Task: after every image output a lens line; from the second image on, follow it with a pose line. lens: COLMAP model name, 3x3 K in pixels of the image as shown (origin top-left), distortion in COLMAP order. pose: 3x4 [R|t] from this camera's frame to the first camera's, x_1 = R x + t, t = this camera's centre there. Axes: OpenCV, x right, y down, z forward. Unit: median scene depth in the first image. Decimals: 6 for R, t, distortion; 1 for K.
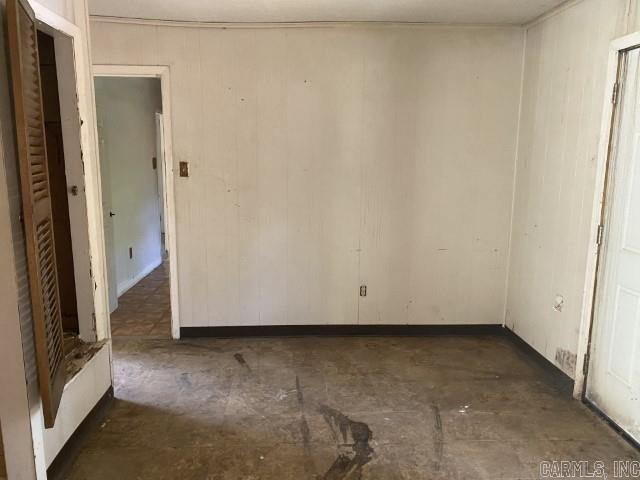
lens RADIAL K [[498.8, 0, 320.0], [0, 498.8, 240.0], [0, 0, 1]] dist [-0.000966, 0.000640]
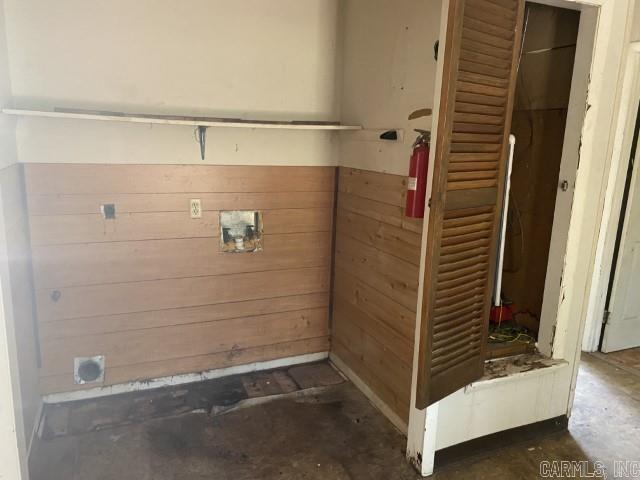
lens RADIAL K [[489.5, 0, 320.5], [0, 489.5, 235.3], [0, 0, 1]] dist [0.005338, 0.001773]
pose [[0.360149, 0.203304, -0.910472, 0.152238], [-0.203476, 0.969586, 0.136016, -0.042121], [0.910434, 0.136273, 0.390563, 0.267481]]
